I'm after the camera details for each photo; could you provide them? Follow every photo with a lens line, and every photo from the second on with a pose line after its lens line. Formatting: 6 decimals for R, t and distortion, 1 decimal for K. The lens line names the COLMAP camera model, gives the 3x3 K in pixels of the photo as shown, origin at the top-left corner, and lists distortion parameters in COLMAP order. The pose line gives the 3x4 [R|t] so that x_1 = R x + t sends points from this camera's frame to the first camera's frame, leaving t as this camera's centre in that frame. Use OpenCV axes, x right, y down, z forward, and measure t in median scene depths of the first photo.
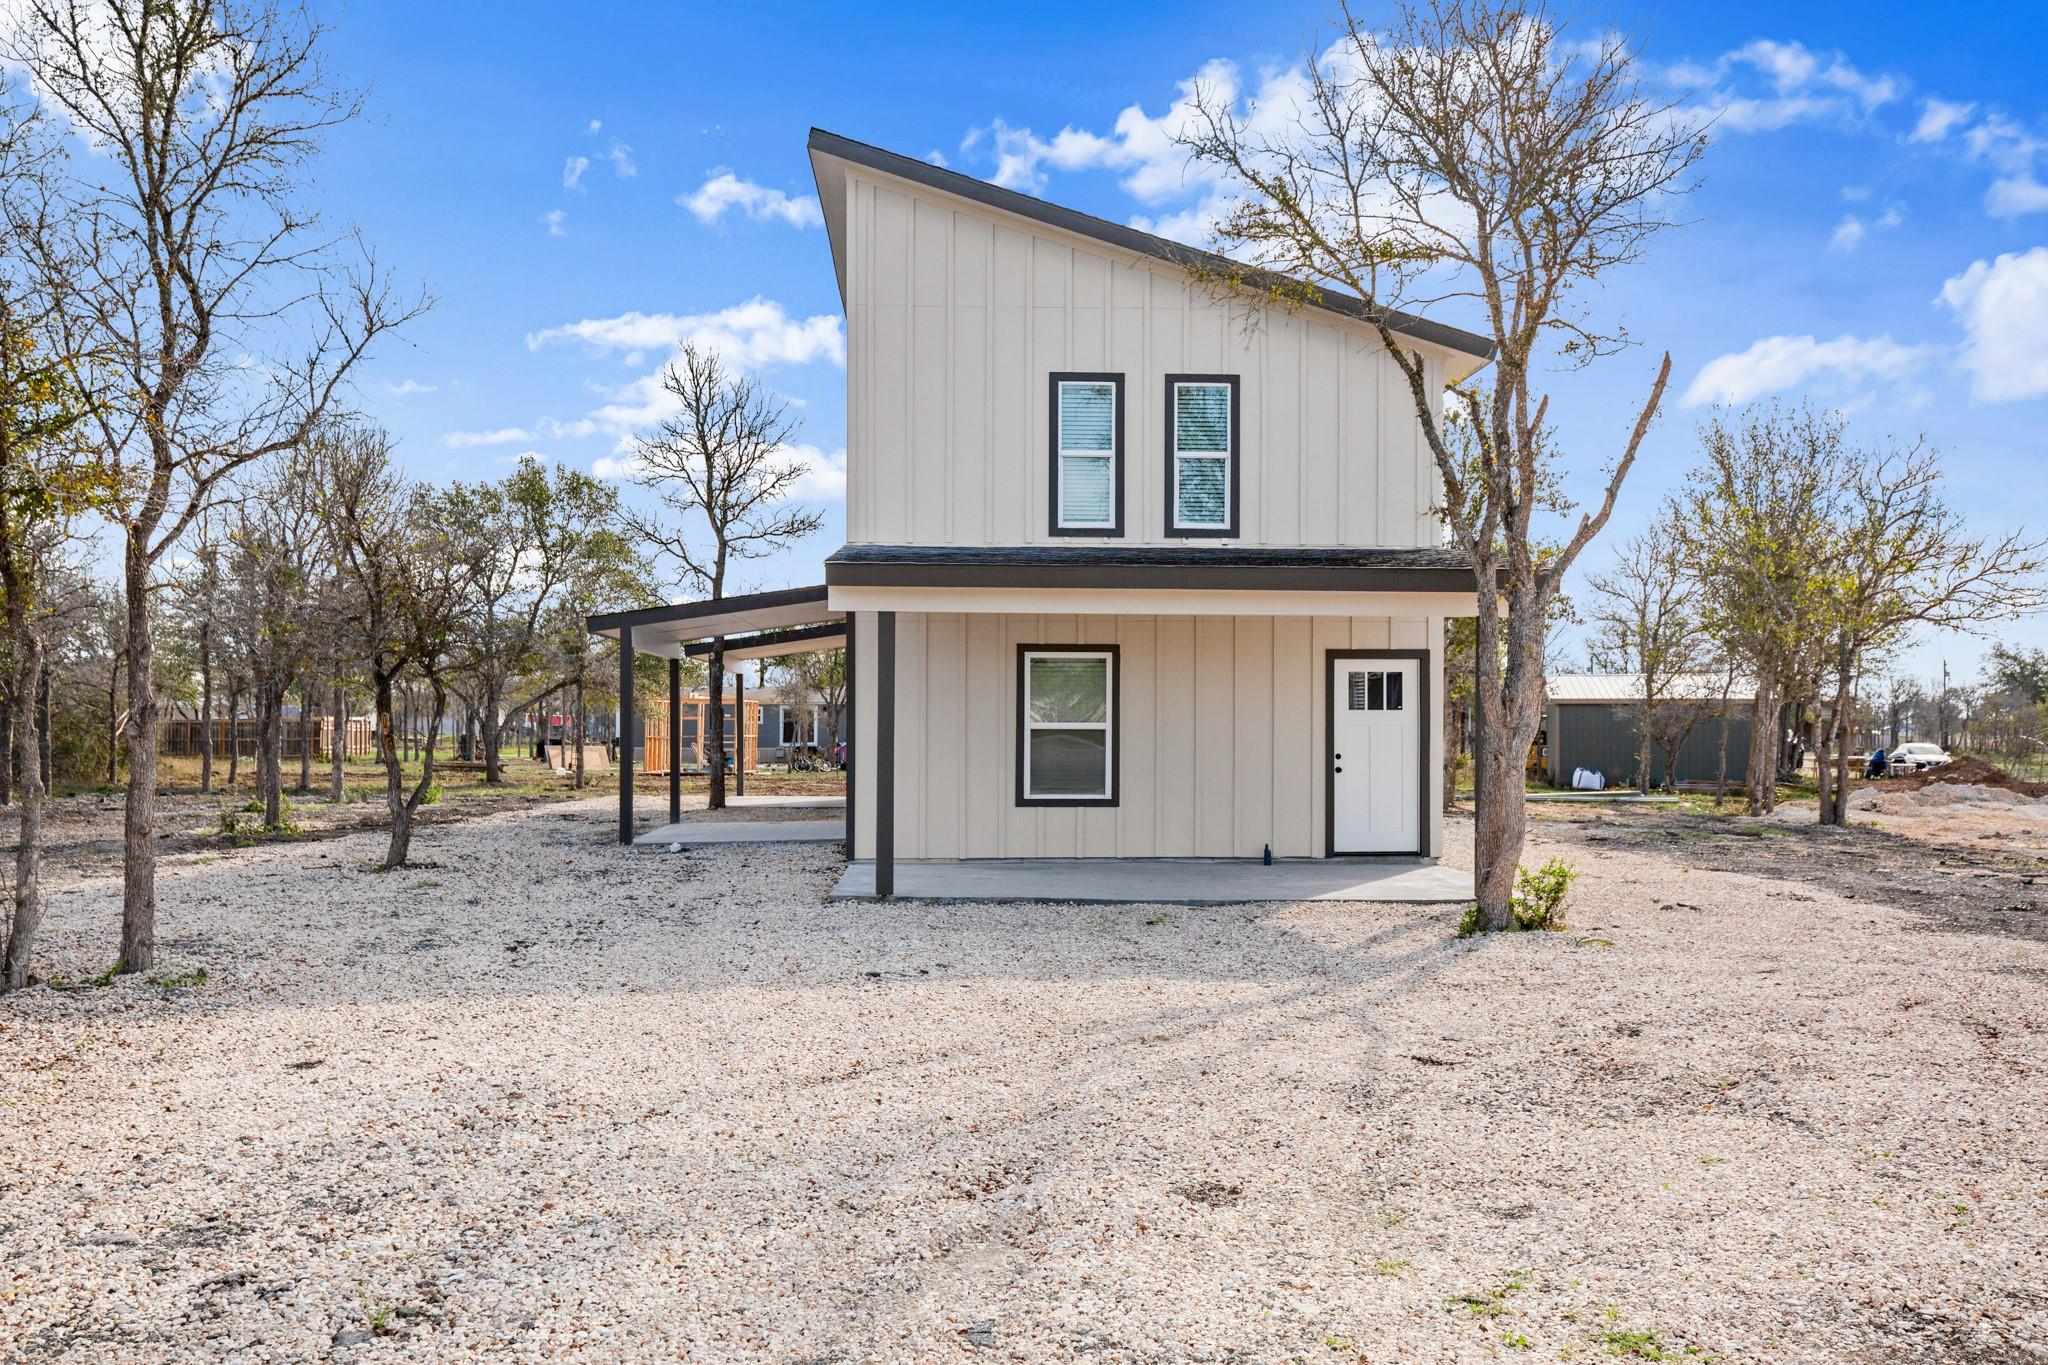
lens RADIAL K [[2048.7, 0, 1024.8], [0, 2048.7, 682.0], [0, 0, 1]] dist [0.016524, 0.000000]
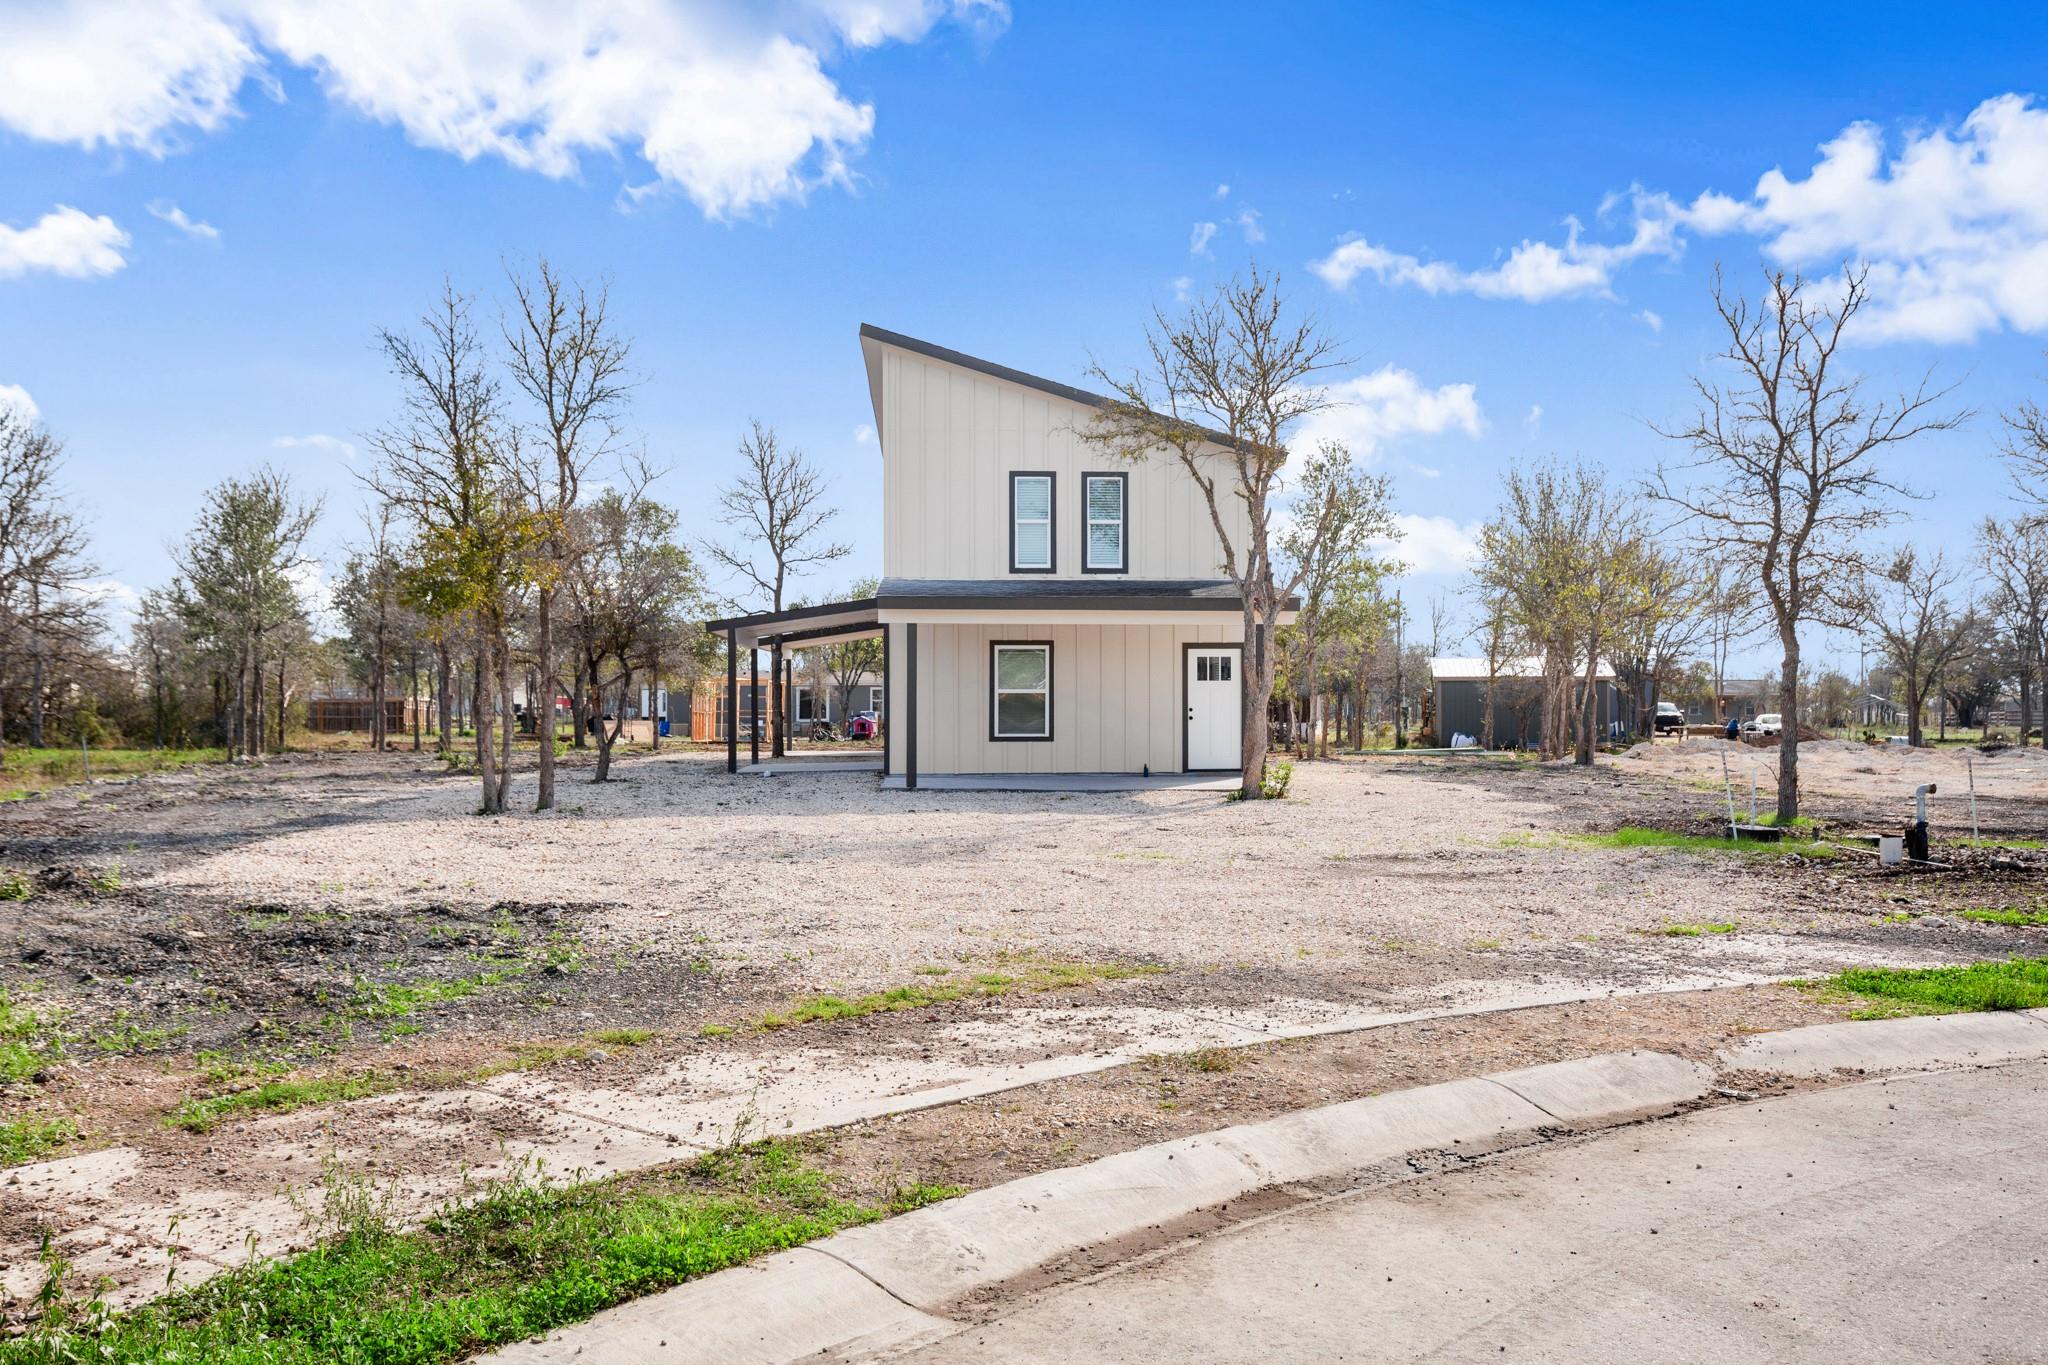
lens RADIAL K [[1948.9, 0, 1023.1], [0, 1948.9, 687.4], [0, 0, 1]] dist [0.001344, 0.000000]
pose [[0.999981, -0.004412, 0.004199, 0.015562], [0.004365, 0.999928, 0.011210, 0.001212], [-0.004248, -0.011192, 0.999928, -0.524801]]
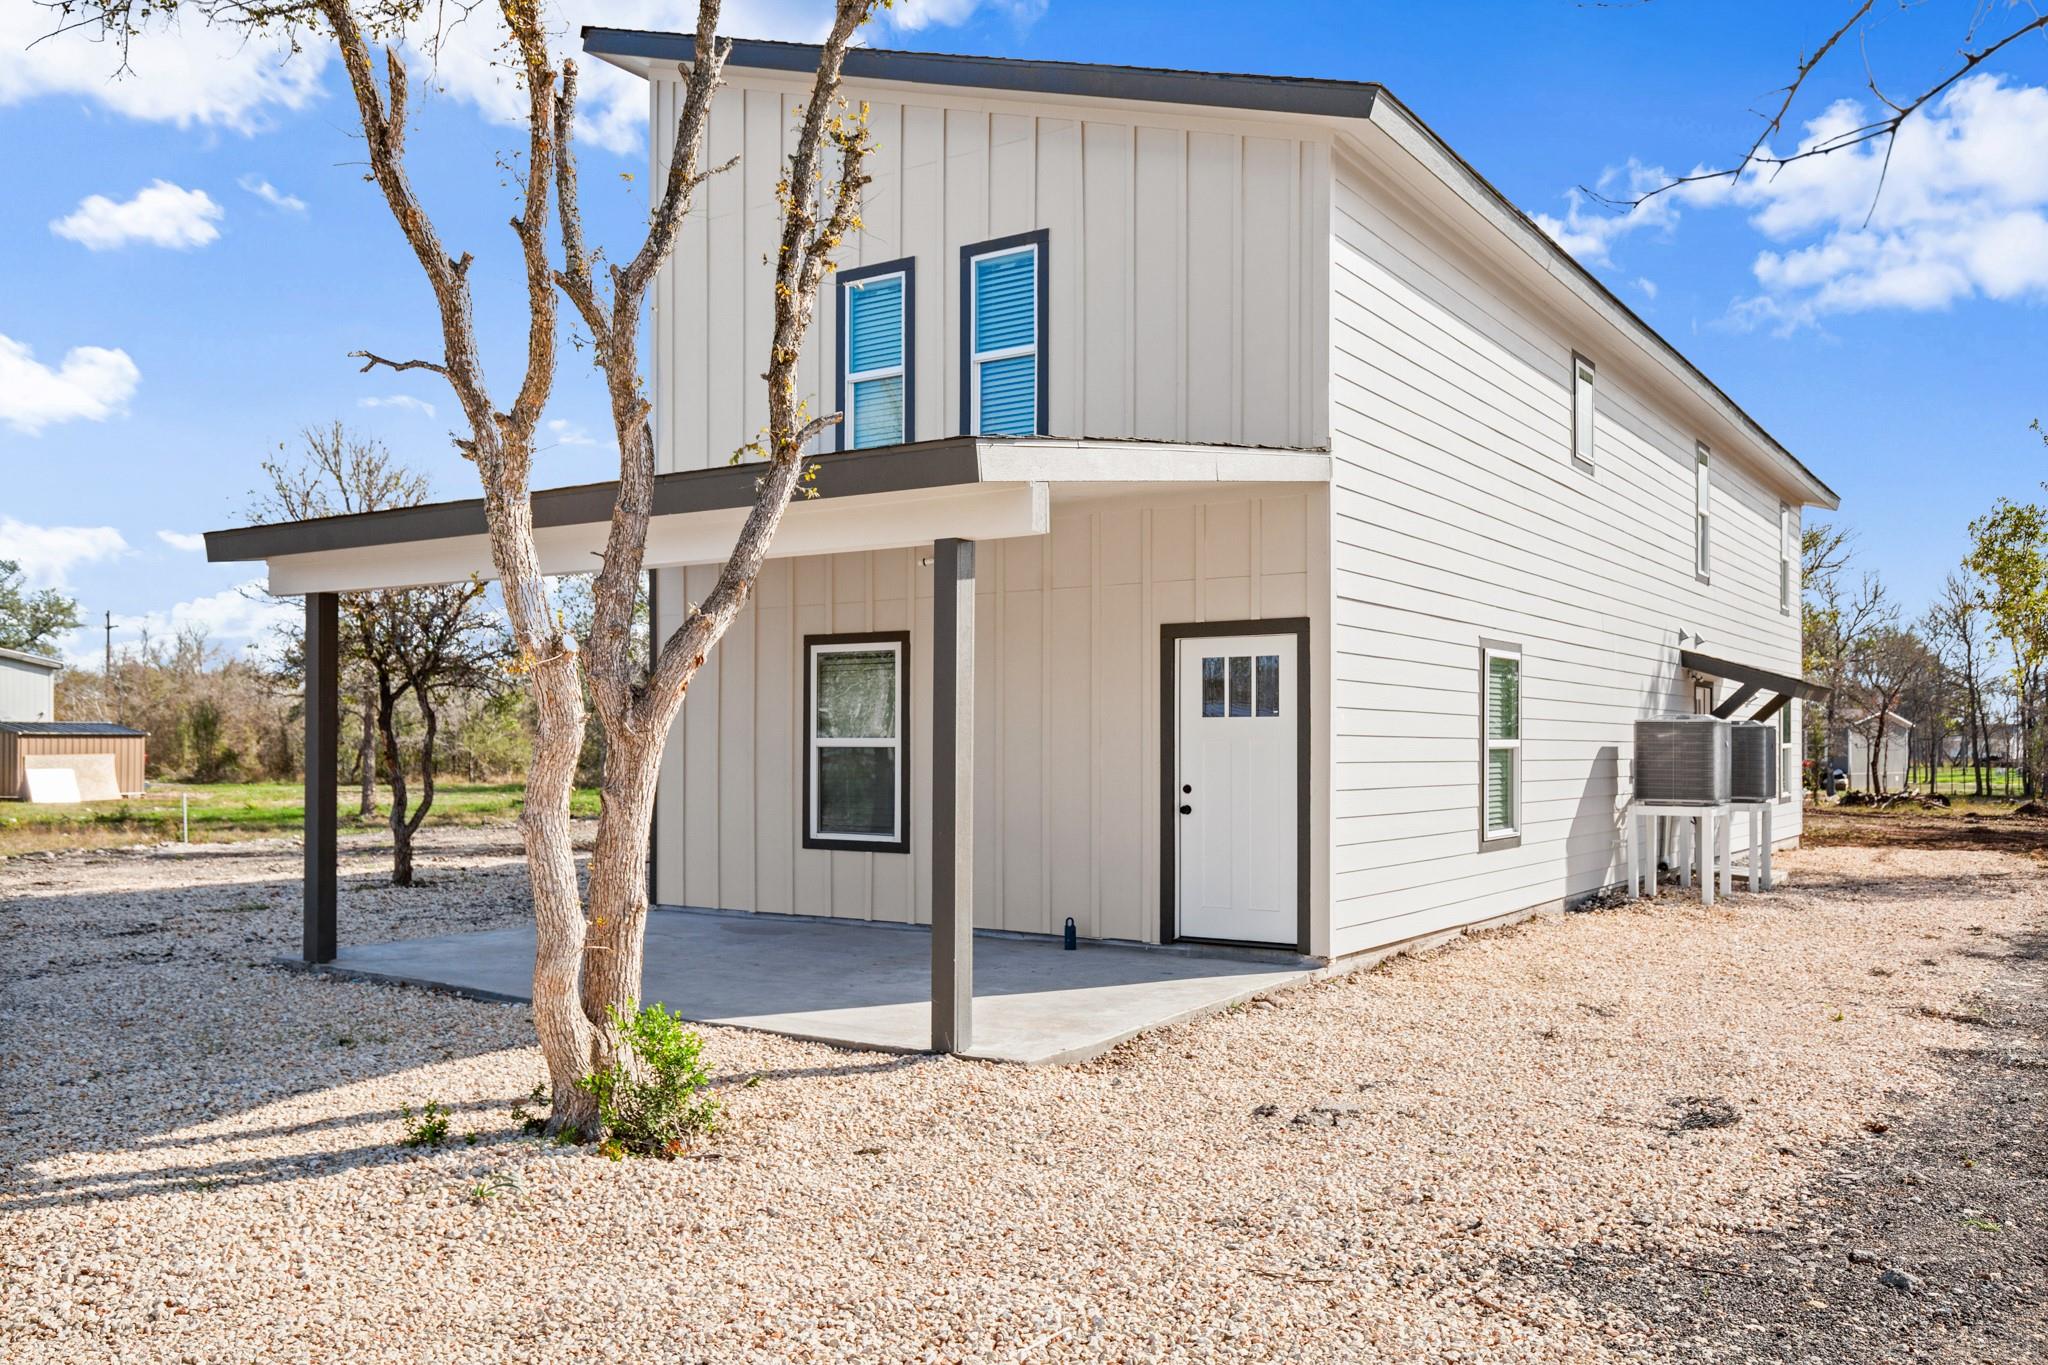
lens RADIAL K [[1636.3, 0, 1014.1], [0, 1636.3, 753.5], [0, 0, 1]] dist [-0.033617, -0.005731]
pose [[0.786840, 0.001330, -0.617155, 0.429860], [0.010026, 0.999838, 0.014937, 0.016780], [0.617075, -0.017941, 0.786700, 0.561078]]
